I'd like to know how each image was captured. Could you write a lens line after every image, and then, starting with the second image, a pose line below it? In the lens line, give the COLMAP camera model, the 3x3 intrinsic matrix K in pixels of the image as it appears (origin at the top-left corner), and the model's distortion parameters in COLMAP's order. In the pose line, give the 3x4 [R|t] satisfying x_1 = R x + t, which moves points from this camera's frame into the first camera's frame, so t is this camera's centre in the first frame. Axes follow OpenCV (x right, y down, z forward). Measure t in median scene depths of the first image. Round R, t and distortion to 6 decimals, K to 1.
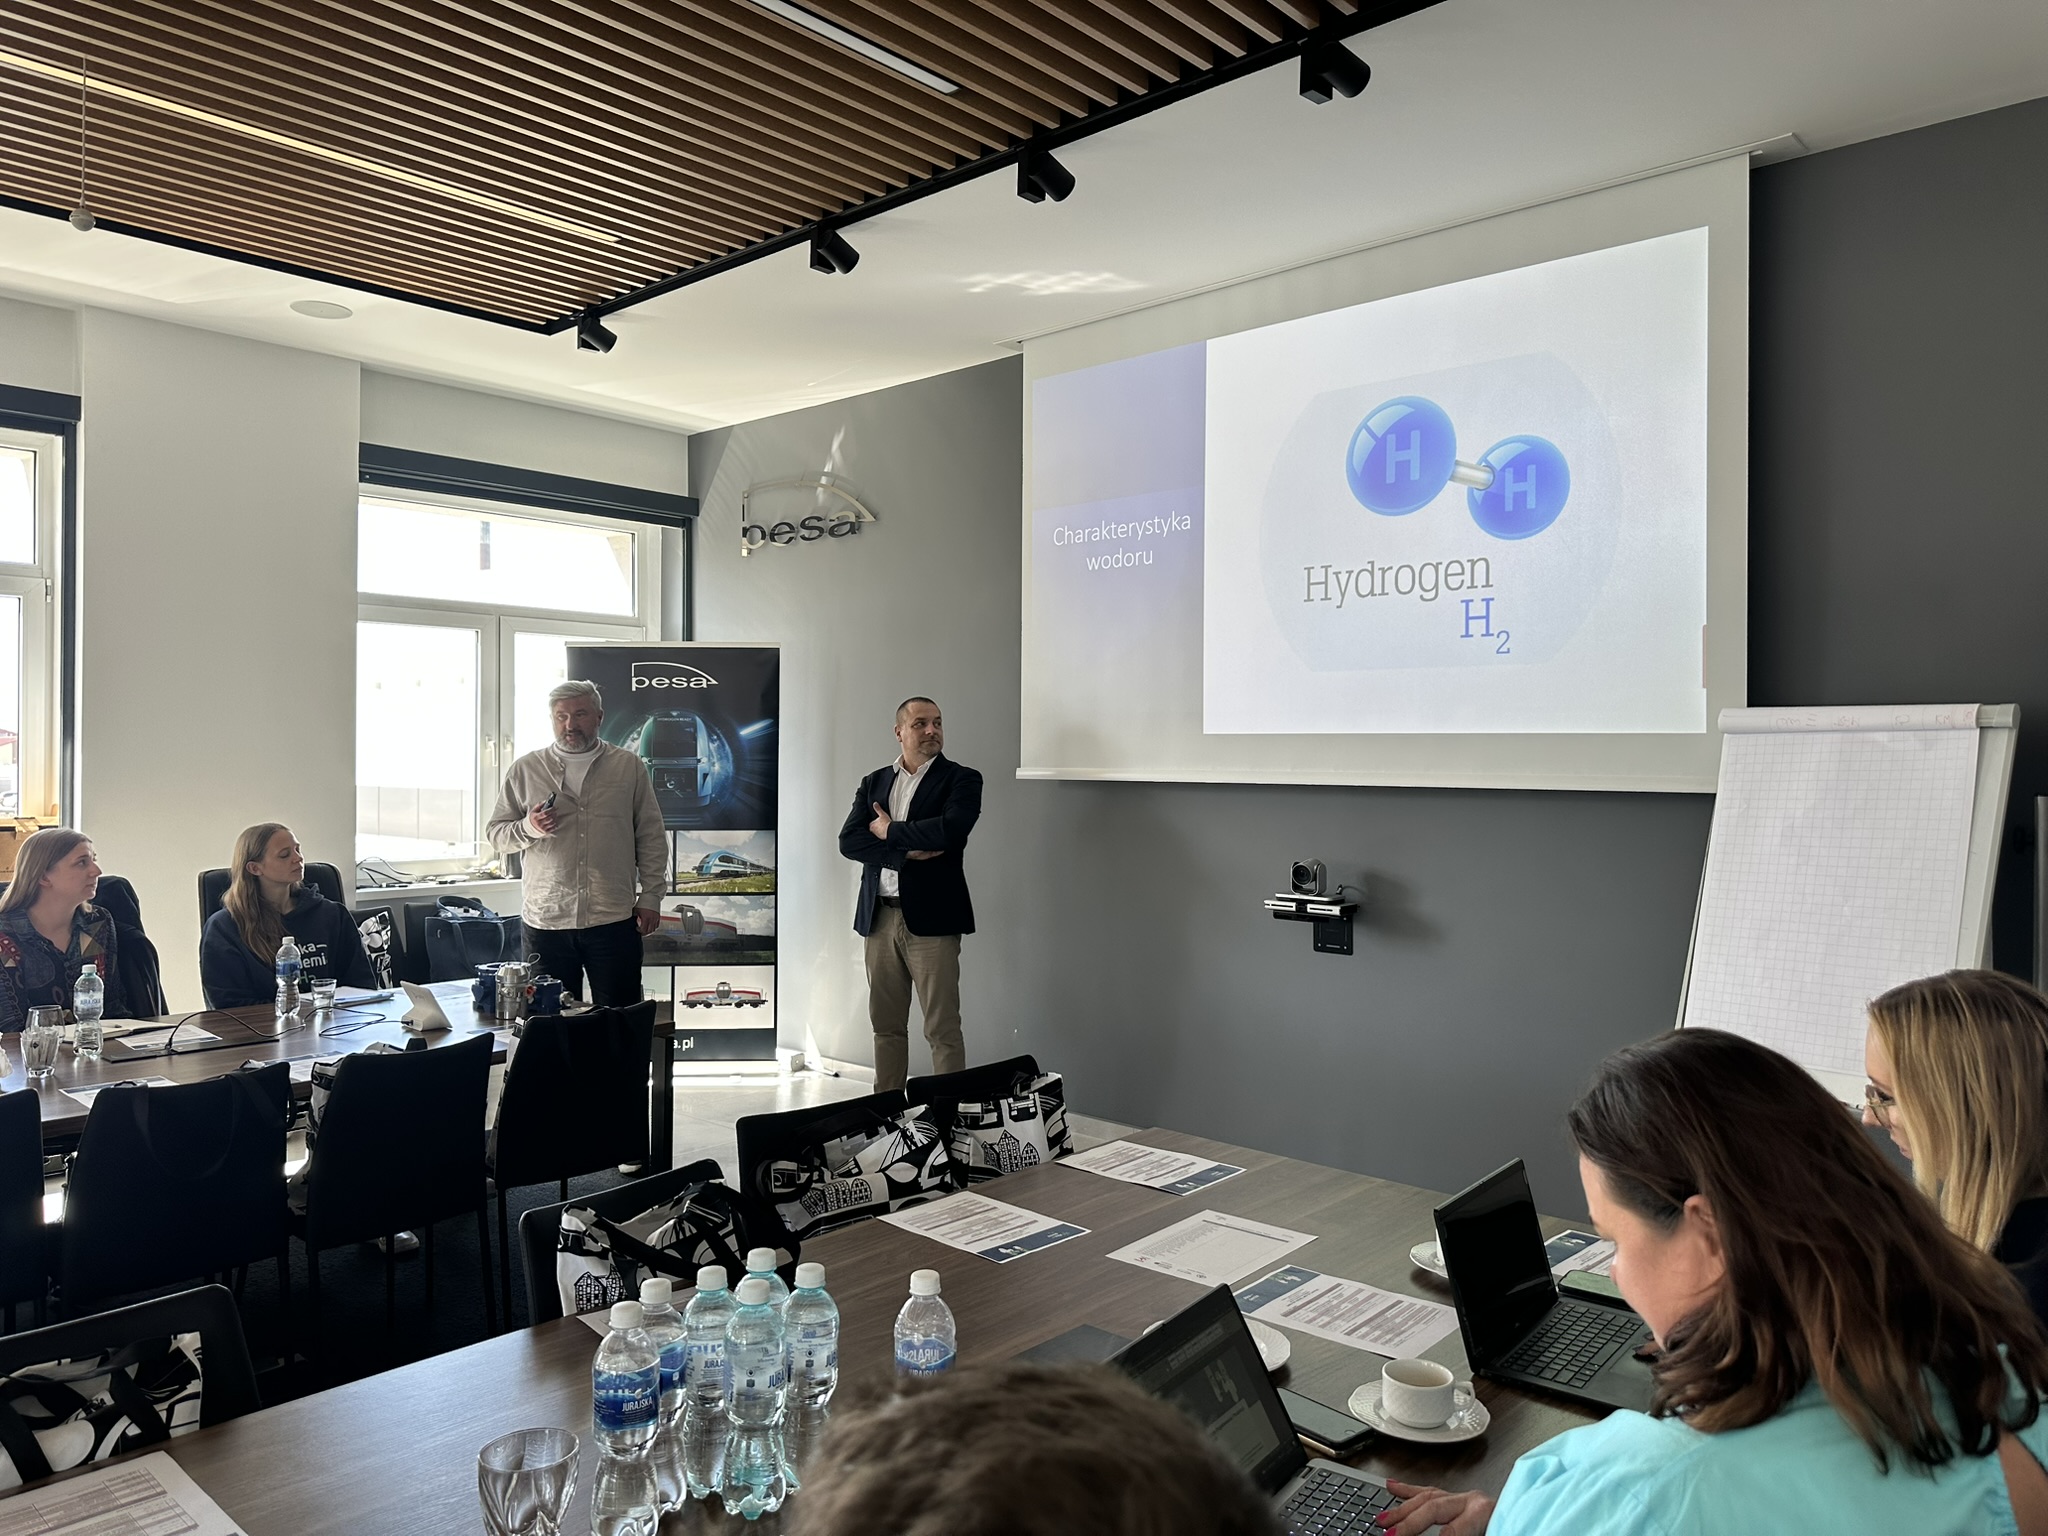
lens RADIAL K [[1421.0, 0, 1024.0], [0, 1421.0, 768.0], [0, 0, 1]] dist [0.093566, -0.135236]
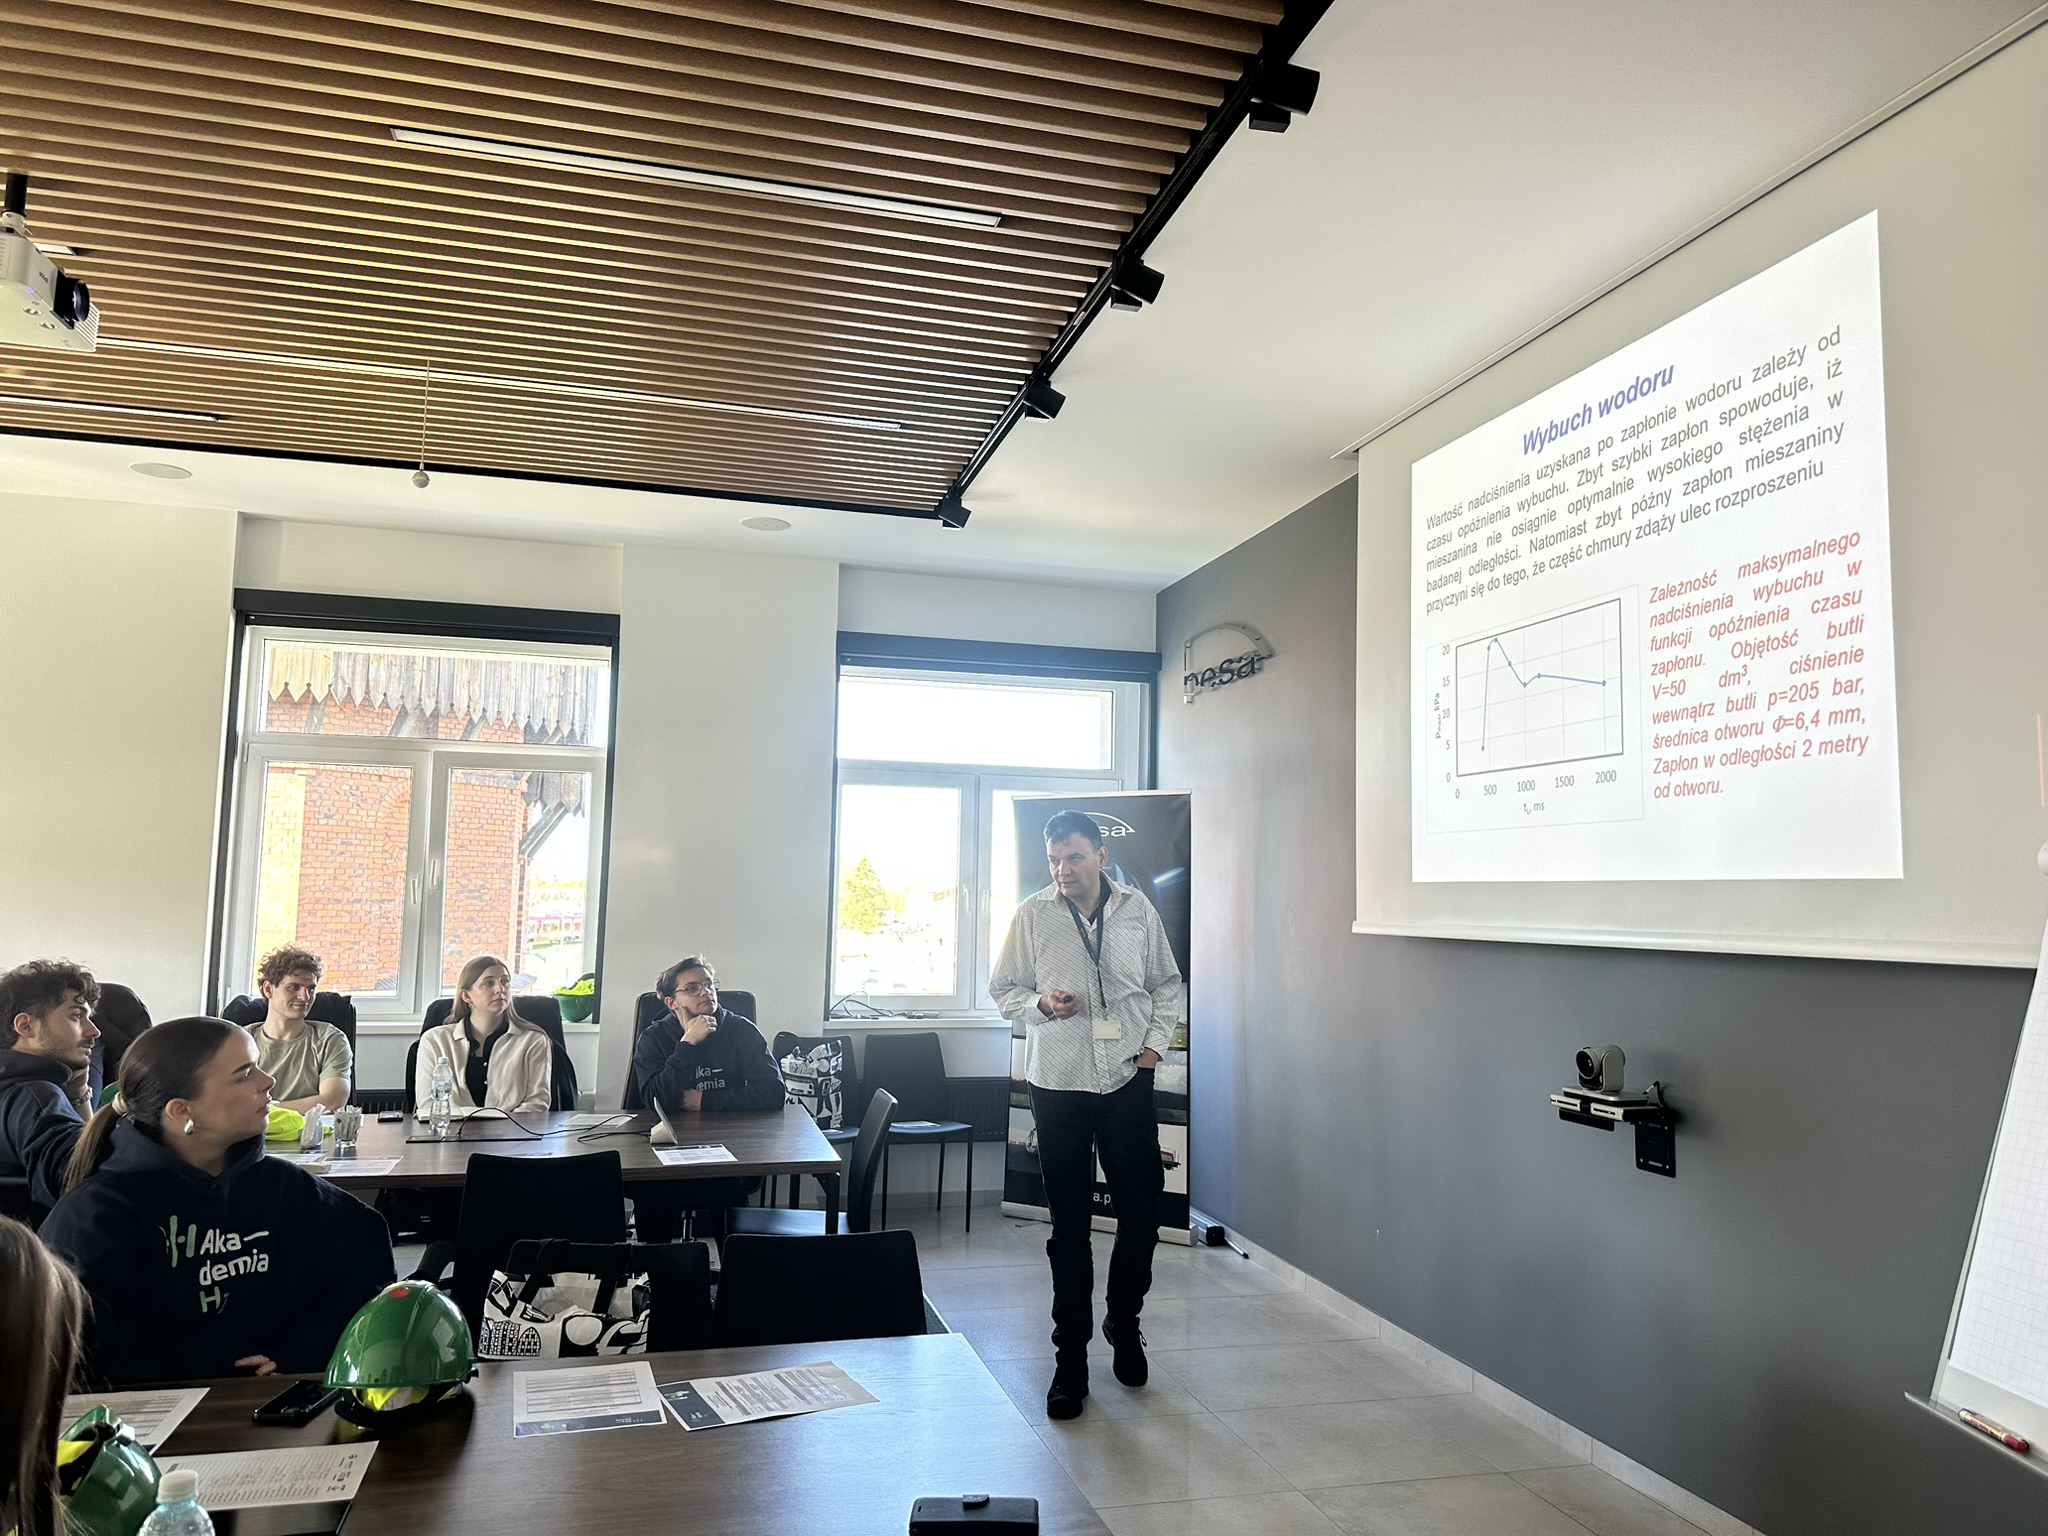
lens RADIAL K [[1421.0, 0, 1024.0], [0, 1421.0, 768.0], [0, 0, 1]] dist [0.093566, -0.135236]
pose [[0.838785, -0.040106, -0.542984, 0.326851], [-0.020645, 0.994223, -0.105327, 0.003623], [0.544072, 0.099557, 0.833111, 0.150139]]
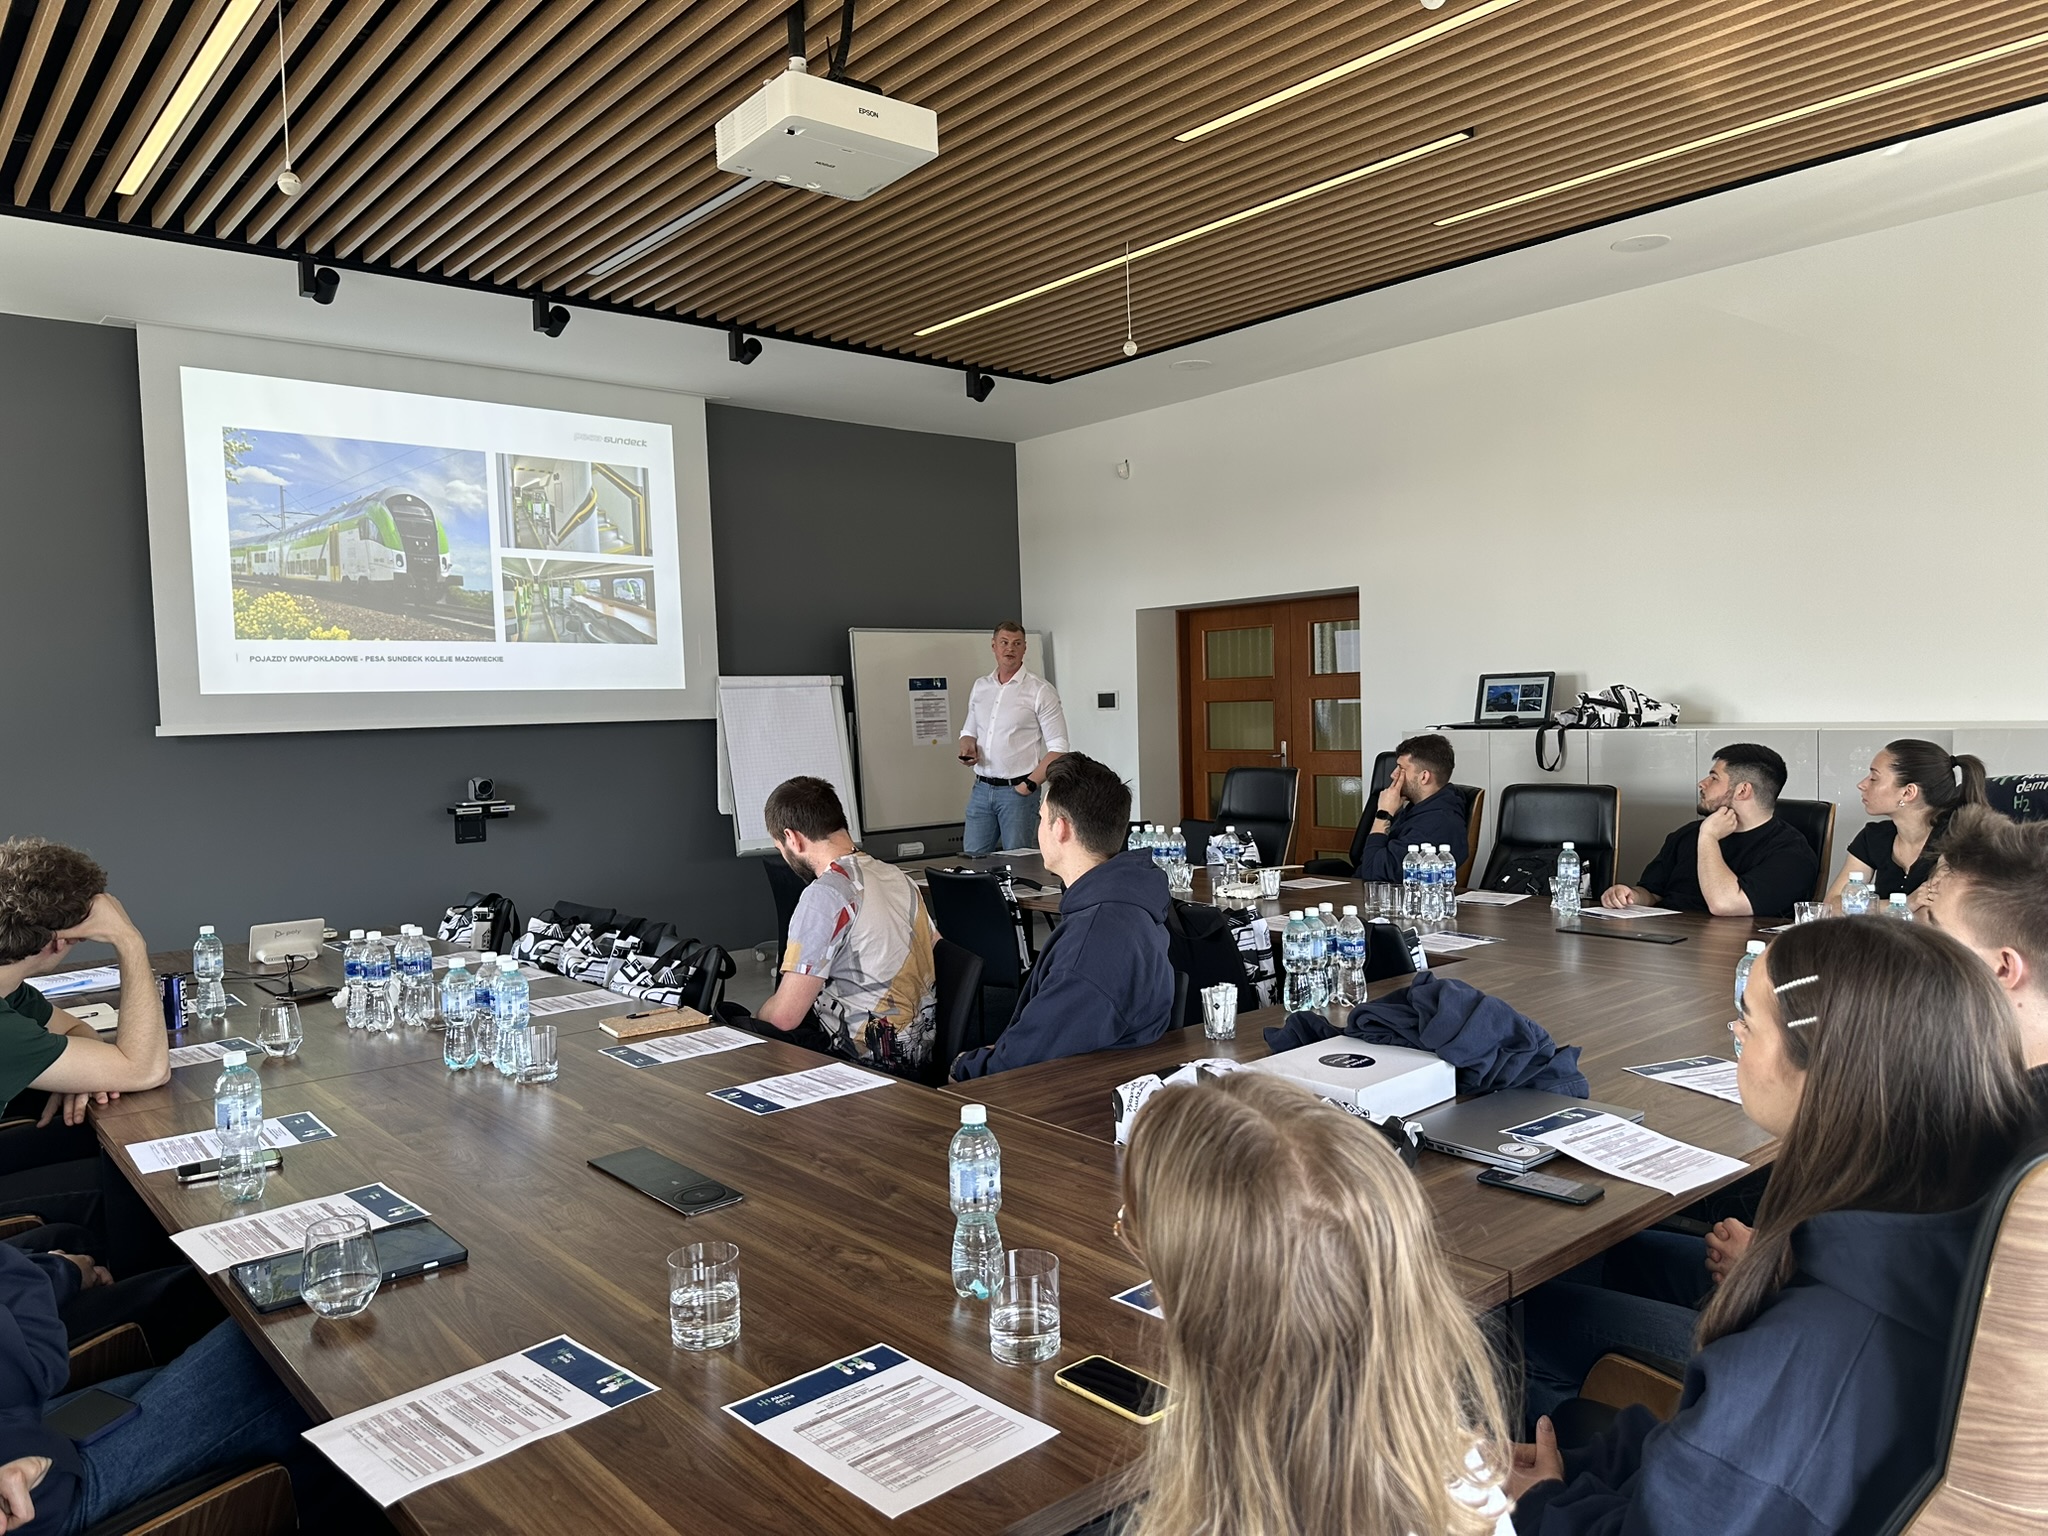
lens RADIAL K [[1421.0, 0, 1024.0], [0, 1421.0, 768.0], [0, 0, 1]] dist [0.093566, -0.135236]
pose [[0.107484, -0.060957, 0.992336, -1.065154], [0.032040, 0.997813, 0.057823, -0.011198], [-0.993690, 0.025579, 0.109202, 0.257760]]
